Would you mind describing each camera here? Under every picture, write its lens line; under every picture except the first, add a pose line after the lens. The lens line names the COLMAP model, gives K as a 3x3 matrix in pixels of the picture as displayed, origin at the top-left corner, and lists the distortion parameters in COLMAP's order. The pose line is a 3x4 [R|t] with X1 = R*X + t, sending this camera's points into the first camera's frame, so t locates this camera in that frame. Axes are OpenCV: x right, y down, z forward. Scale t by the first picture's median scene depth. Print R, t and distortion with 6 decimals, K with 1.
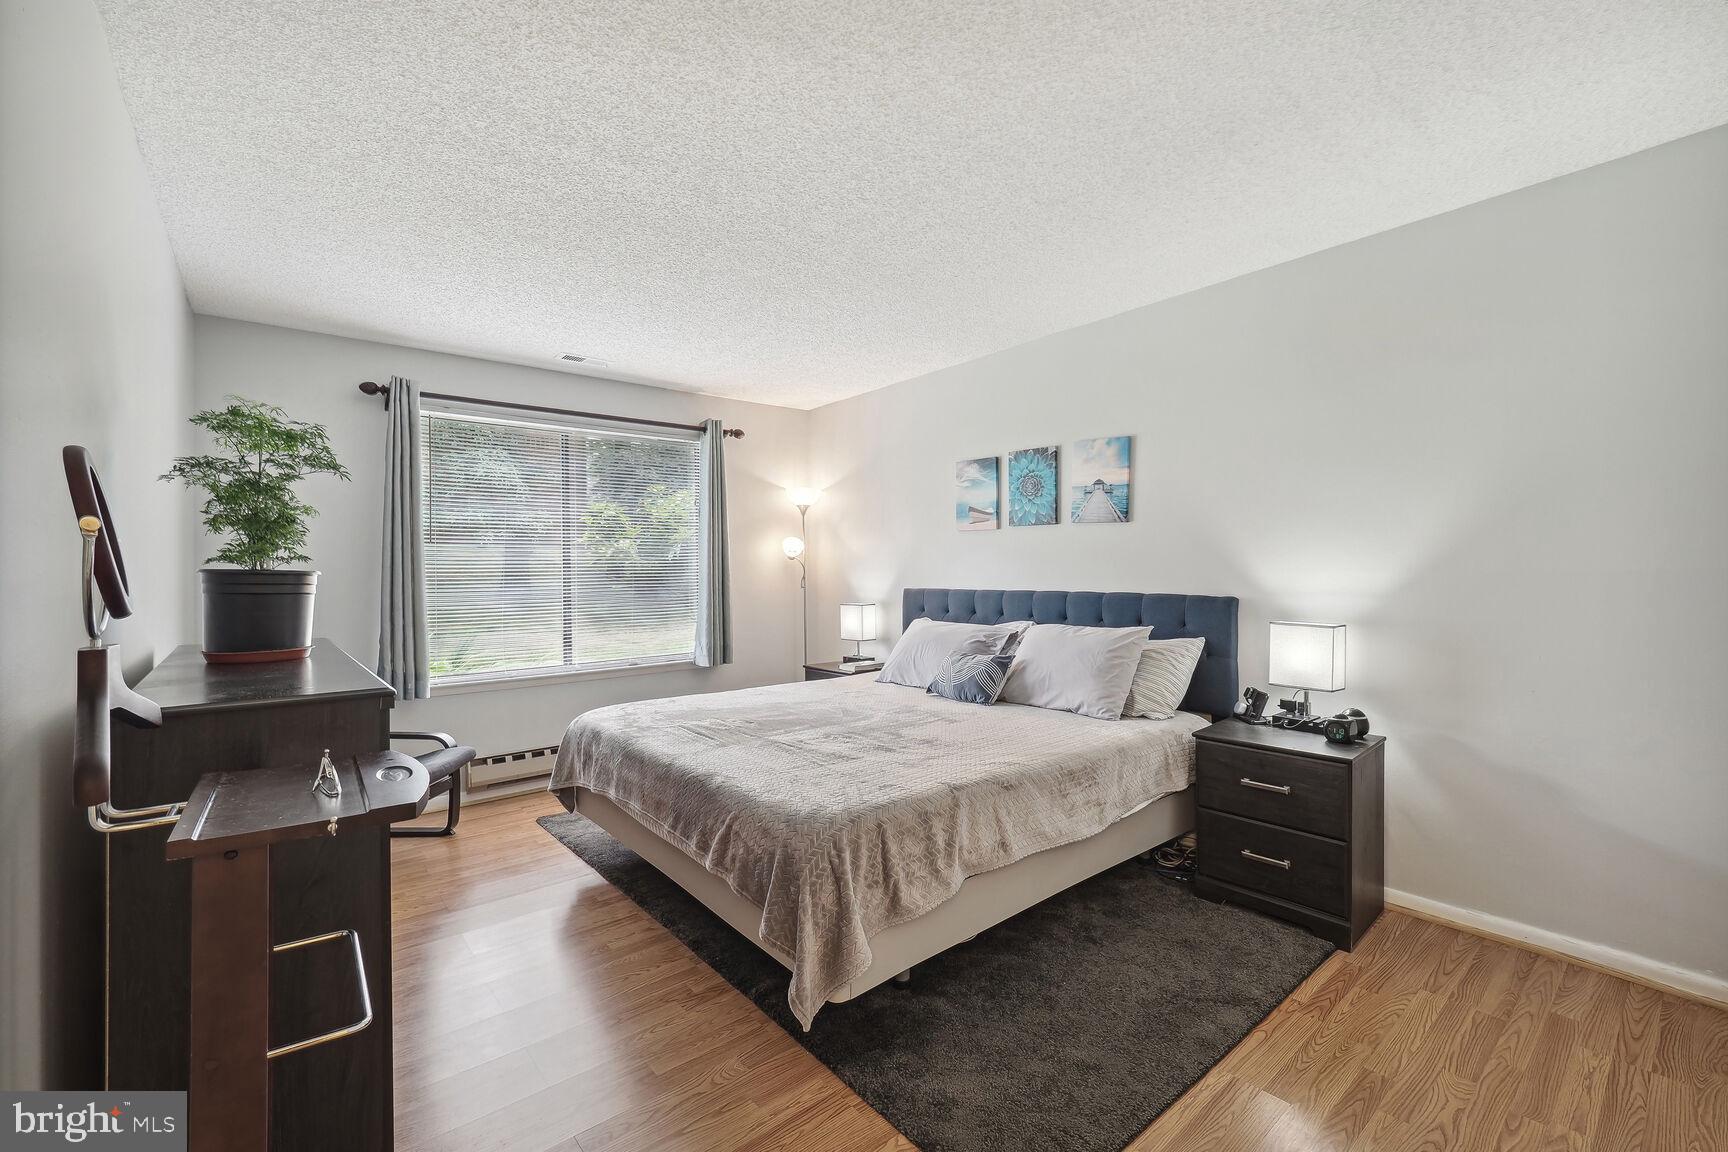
lens RADIAL K [[708.5, 0, 883.5], [0, 708.5, 574.4], [0, 0, 1]] dist [0.000097, -0.000041]
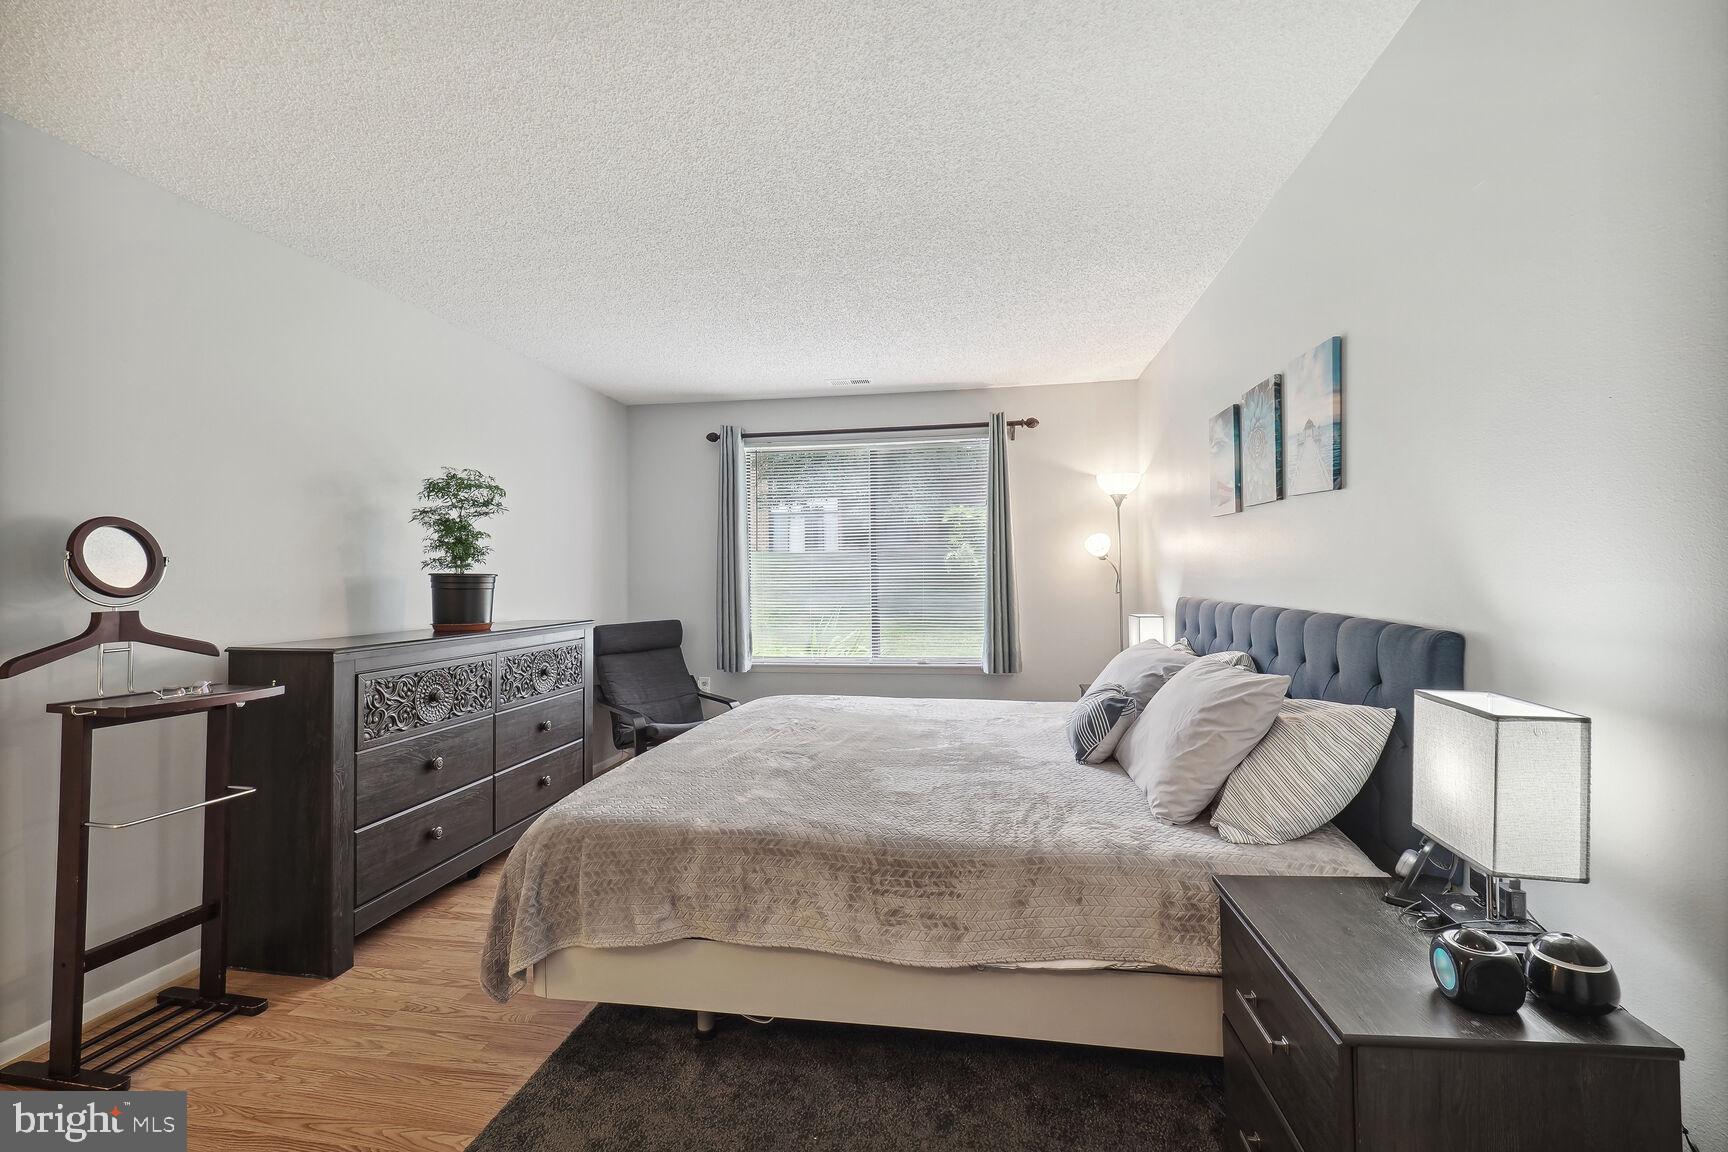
lens RADIAL K [[717.7, 0, 864.0], [0, 717.7, 576.0], [0, 0, 1]] dist [-0.008842, -0.000096]
pose [[0.661464, 0.004053, -0.749966, 0.468133], [-0.002766, 0.999992, 0.002964, -0.004439], [0.749972, 0.000114, 0.661470, 0.305068]]
